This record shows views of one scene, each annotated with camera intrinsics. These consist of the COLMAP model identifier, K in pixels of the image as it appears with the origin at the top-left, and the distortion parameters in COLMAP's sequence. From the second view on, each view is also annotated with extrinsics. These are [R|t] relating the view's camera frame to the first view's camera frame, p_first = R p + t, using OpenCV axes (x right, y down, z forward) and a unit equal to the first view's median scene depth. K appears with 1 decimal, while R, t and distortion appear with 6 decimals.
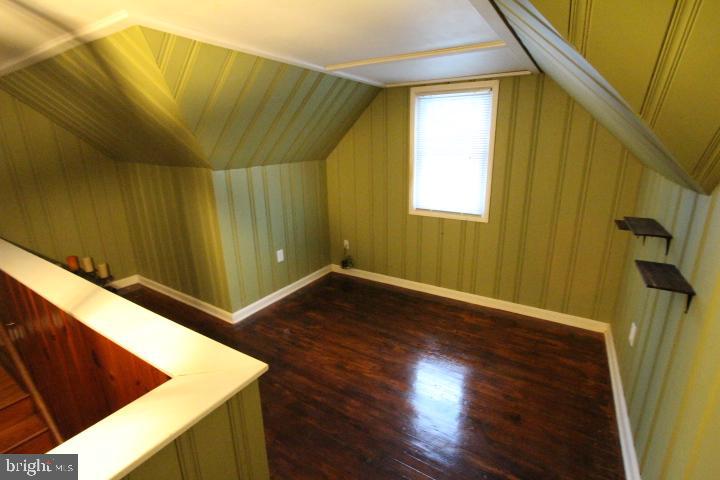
lens RADIAL K [[332.6, 0, 361.9], [0, 332.6, 233.4], [0, 0, 1]] dist [-0.016623, -0.000231]
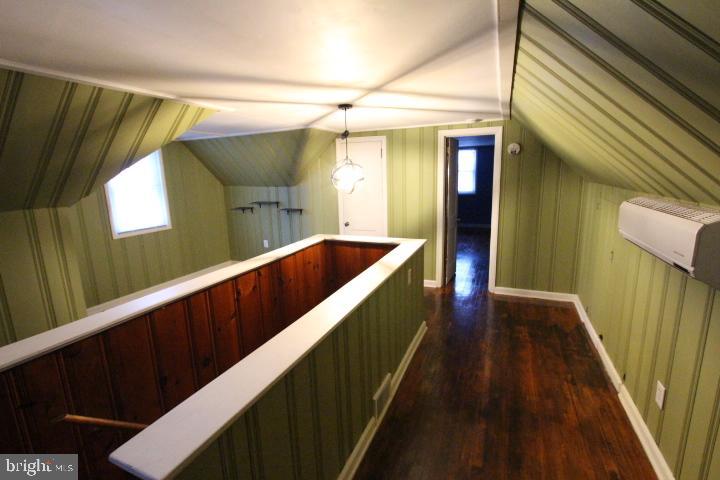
lens RADIAL K [[332.6, 0, 361.9], [0, 332.6, 233.4], [0, 0, 1]] dist [-0.016623, -0.000231]
pose [[-0.147073, -0.158994, 0.976264, -1.254619], [0.289947, 0.936709, 0.196232, -0.056573], [-0.945675, 0.311925, -0.091665, 0.292722]]
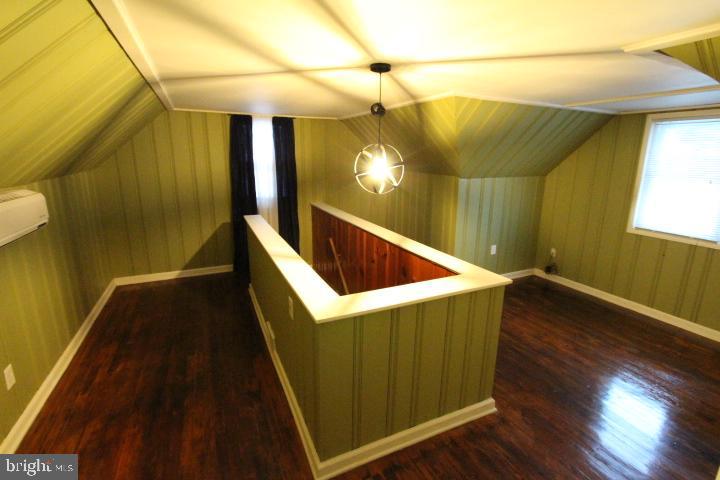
lens RADIAL K [[332.6, 0, 361.9], [0, 332.6, 233.4], [0, 0, 1]] dist [-0.016623, -0.000231]
pose [[0.839329, 0.146658, -0.523468, -0.017748], [-0.169489, 0.985522, 0.004351, 0.092082], [0.516527, 0.085070, 0.852034, -0.351763]]
